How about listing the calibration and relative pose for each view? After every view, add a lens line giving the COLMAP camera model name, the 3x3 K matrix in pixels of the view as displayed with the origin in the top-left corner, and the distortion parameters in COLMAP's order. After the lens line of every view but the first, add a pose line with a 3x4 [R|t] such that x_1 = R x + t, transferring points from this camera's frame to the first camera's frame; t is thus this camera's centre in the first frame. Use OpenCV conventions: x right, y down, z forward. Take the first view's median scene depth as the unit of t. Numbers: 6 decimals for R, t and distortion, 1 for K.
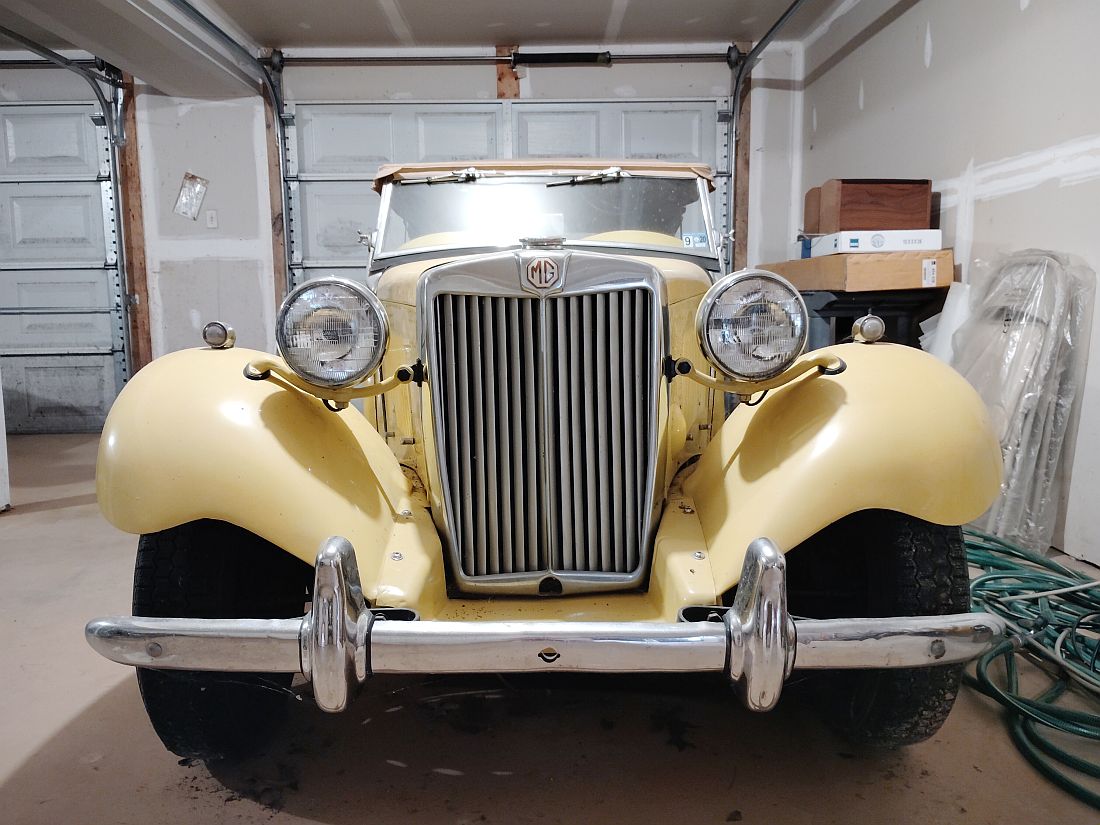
lens RADIAL K [[916.5, 0, 550.0], [0, 916.5, 412.5], [0, 0, 1]] dist [0.014515, -0.007662]
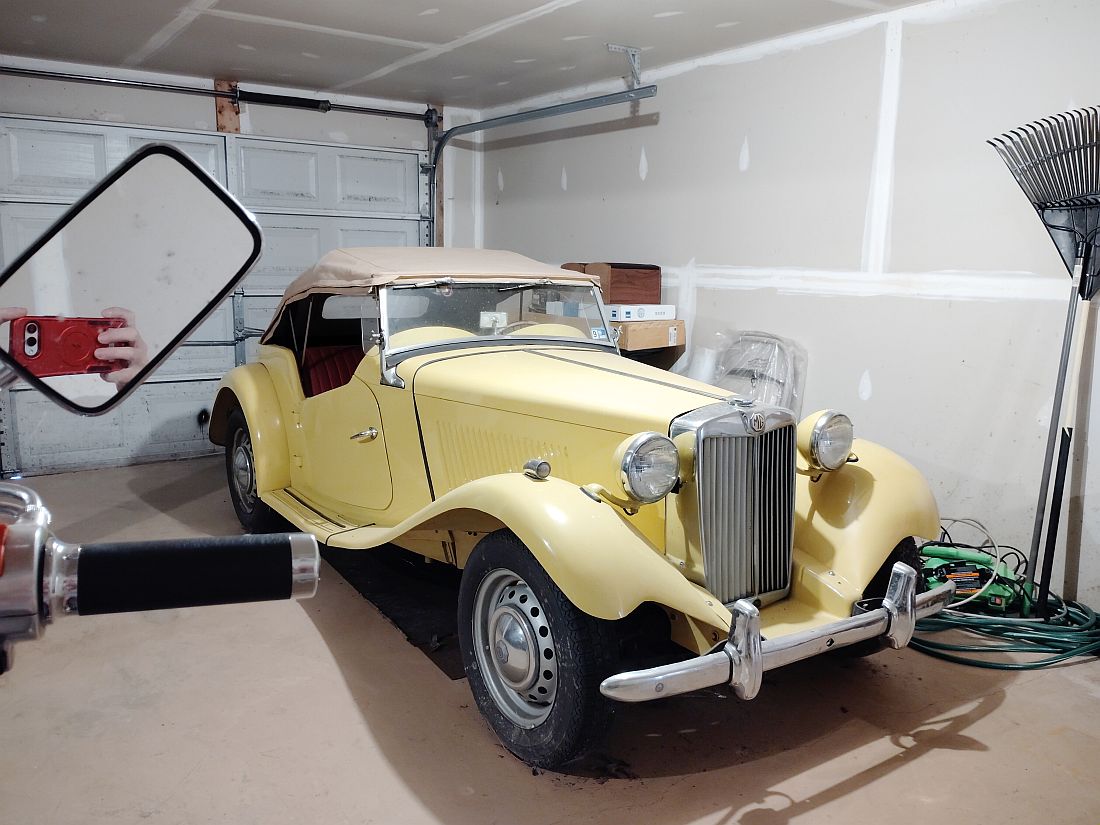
lens RADIAL K [[916.5, 0, 550.0], [0, 916.5, 412.5], [0, 0, 1]] dist [0.014515, -0.007662]
pose [[0.829986, -0.065492, 0.553926, -0.492455], [0.041182, 0.997568, 0.056238, -0.109808], [-0.556262, -0.023865, 0.830664, -0.074859]]
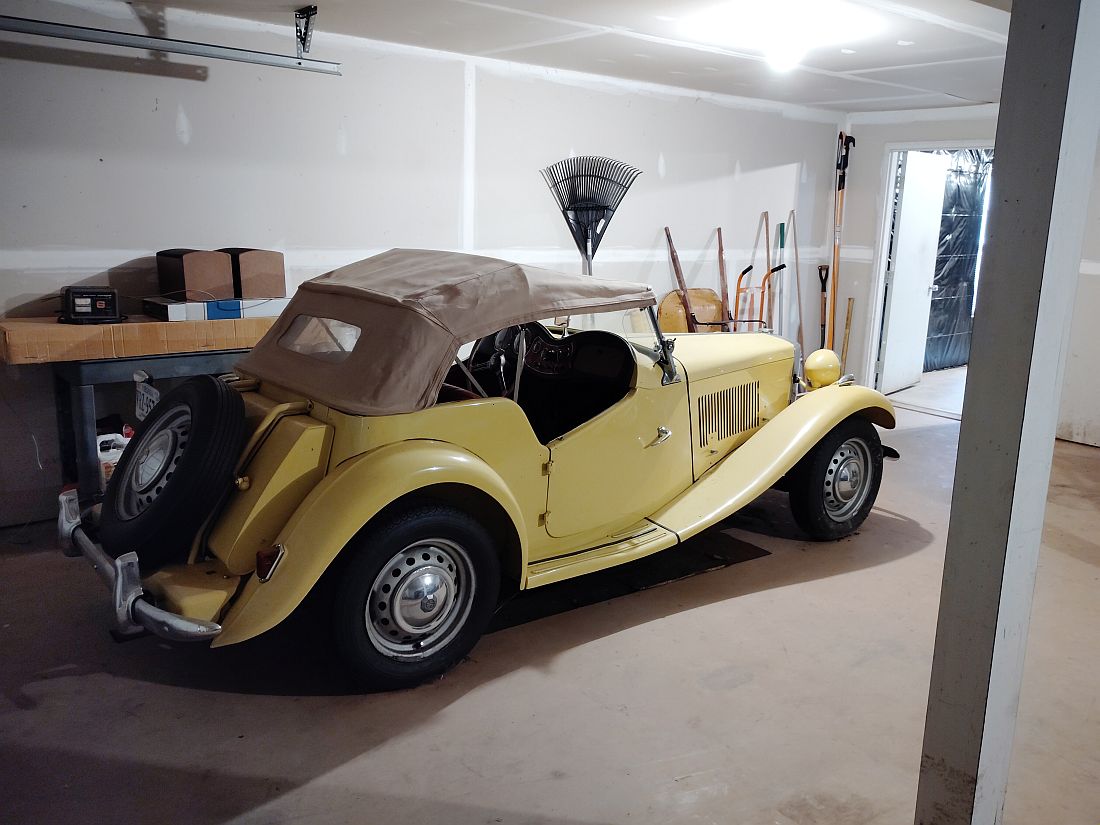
lens RADIAL K [[916.5, 0, 550.0], [0, 916.5, 412.5], [0, 0, 1]] dist [0.014515, -0.007662]
pose [[-0.616980, -0.162921, 0.769930, -0.803023], [0.081671, 0.959799, 0.268544, -0.324709], [-0.782730, 0.228567, -0.578870, 1.385413]]
